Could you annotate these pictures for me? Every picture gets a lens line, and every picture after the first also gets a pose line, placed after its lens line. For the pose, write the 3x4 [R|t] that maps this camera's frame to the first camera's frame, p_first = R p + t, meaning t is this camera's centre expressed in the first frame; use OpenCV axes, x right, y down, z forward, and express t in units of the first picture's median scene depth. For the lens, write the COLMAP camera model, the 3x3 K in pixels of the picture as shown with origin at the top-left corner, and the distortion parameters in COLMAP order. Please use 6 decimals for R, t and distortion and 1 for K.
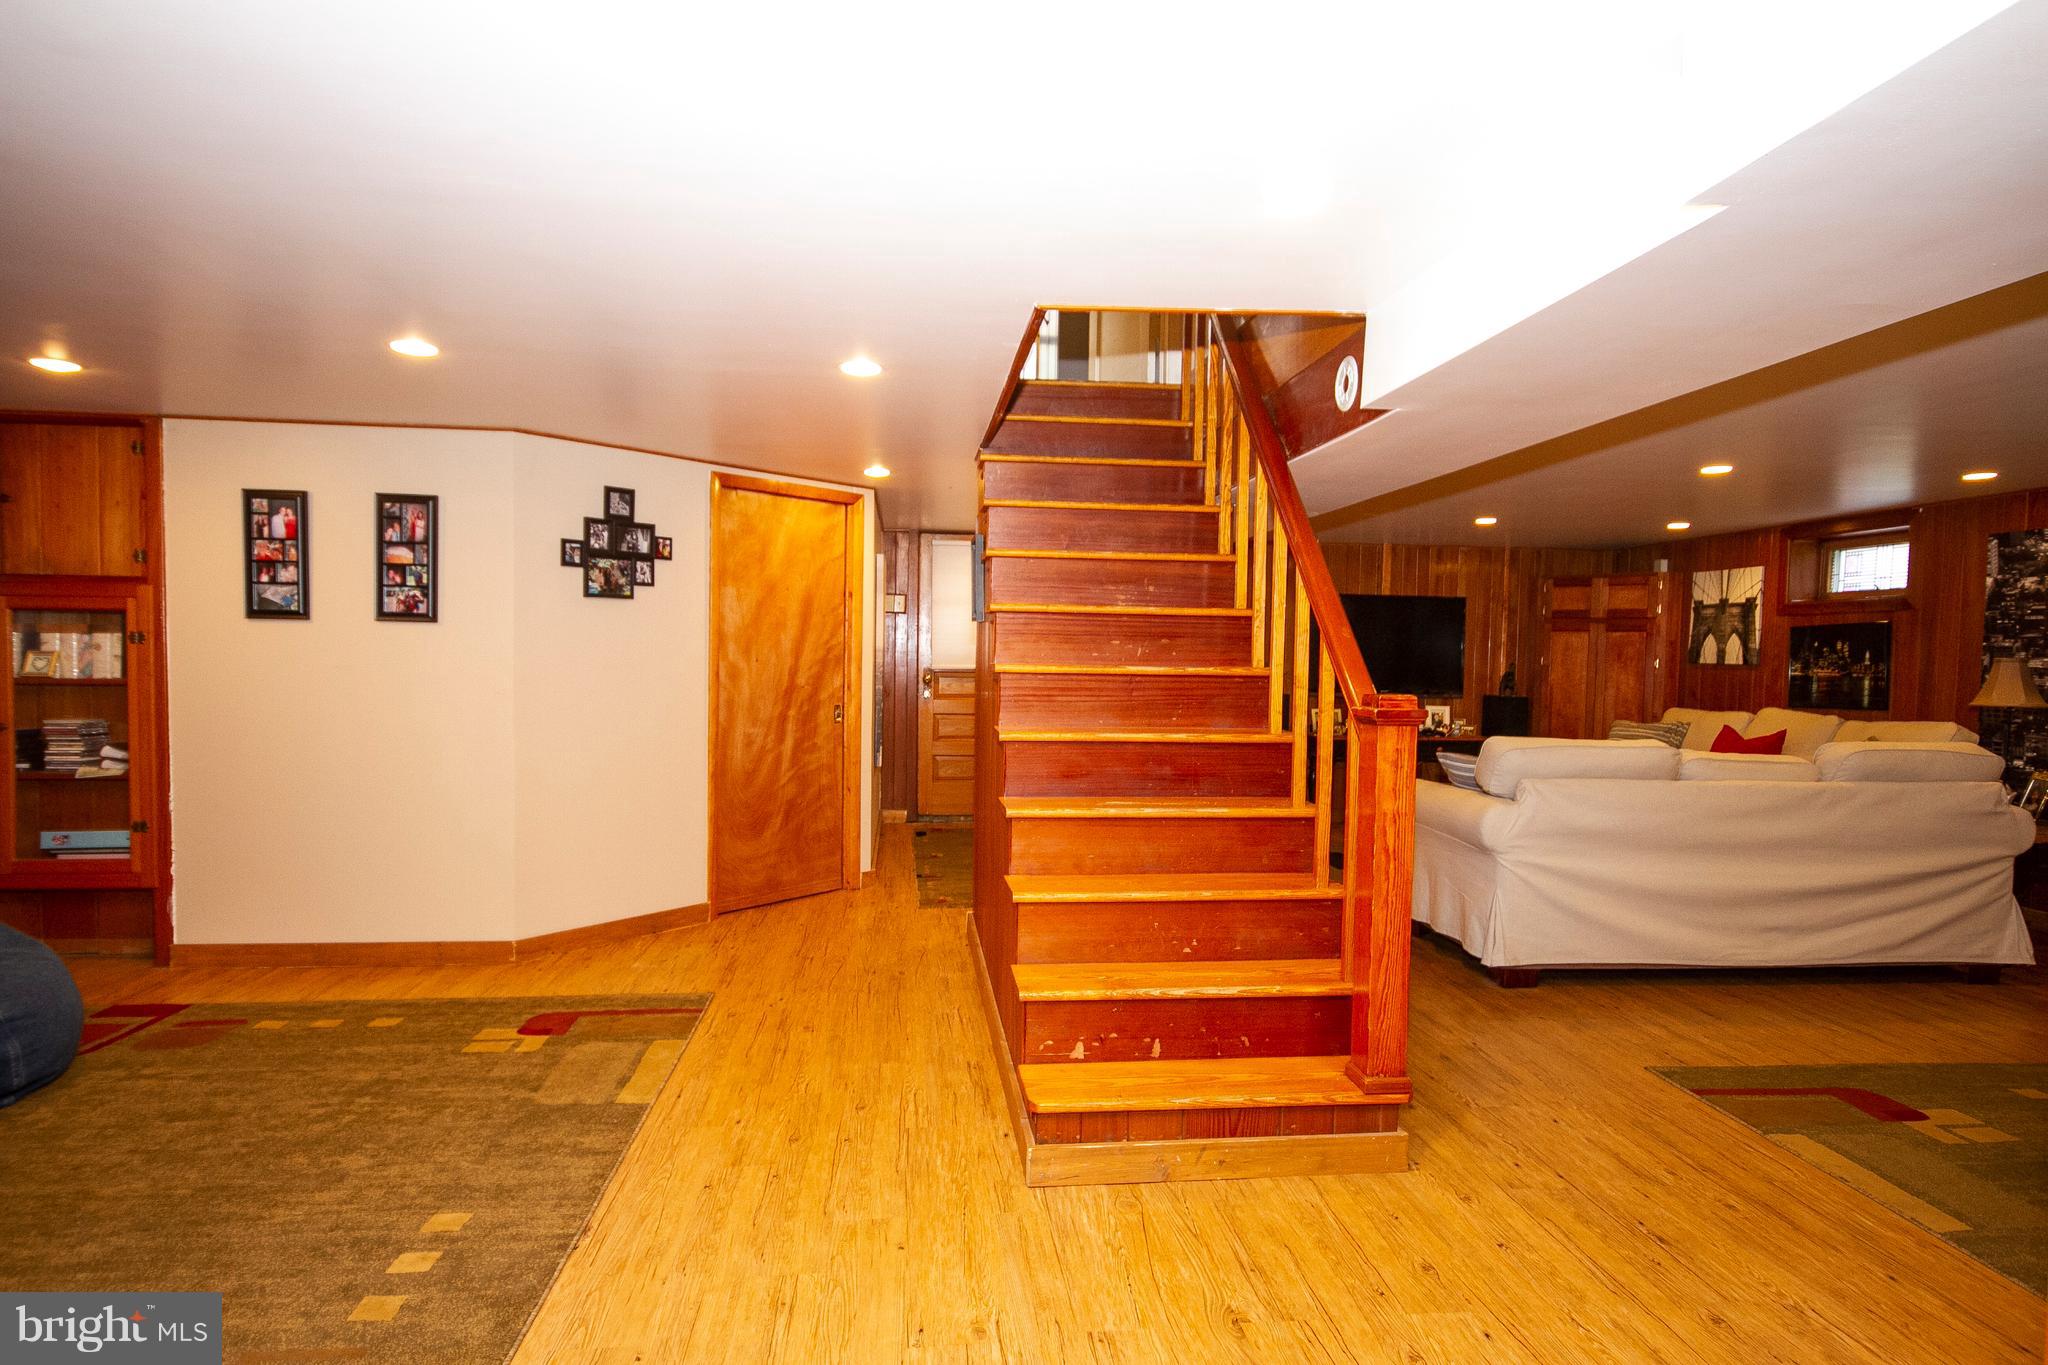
lens RADIAL K [[1117.2, 0, 1031.6], [0, 1117.2, 703.1], [0, 0, 1]] dist [-0.003307, -0.000152]
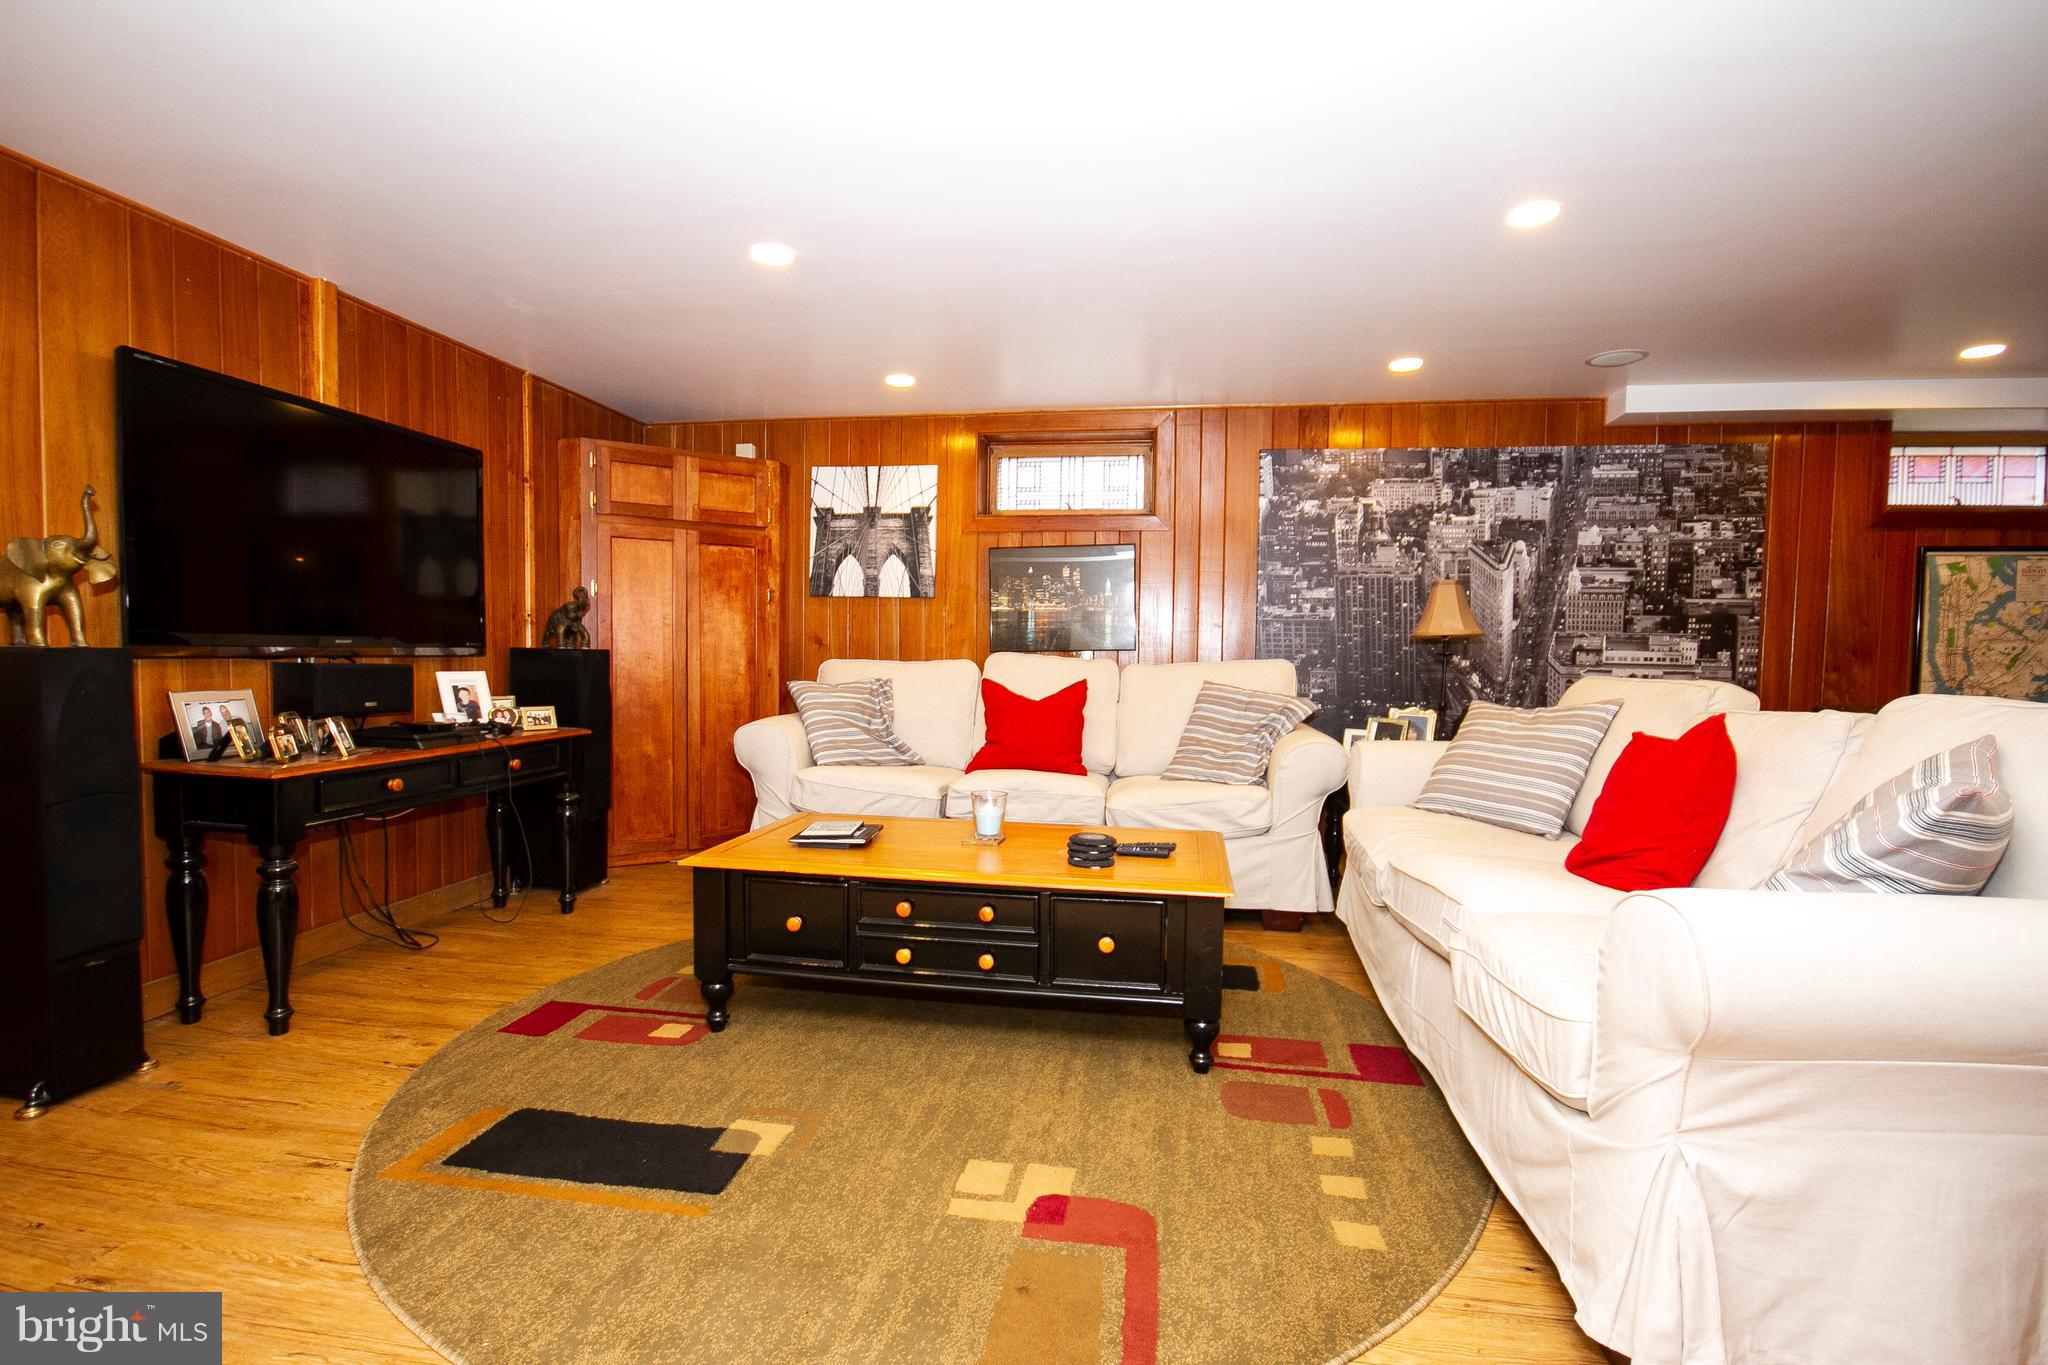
lens RADIAL K [[941.5, 0, 1019.3], [0, 941.5, 699.5], [0, 0, 1]] dist [-0.009887, -0.000641]
pose [[0.258803, -0.066229, 0.963657, 0.048581], [0.034034, 0.997652, 0.059425, -0.001592], [-0.965330, 0.017418, 0.260449, 0.756674]]
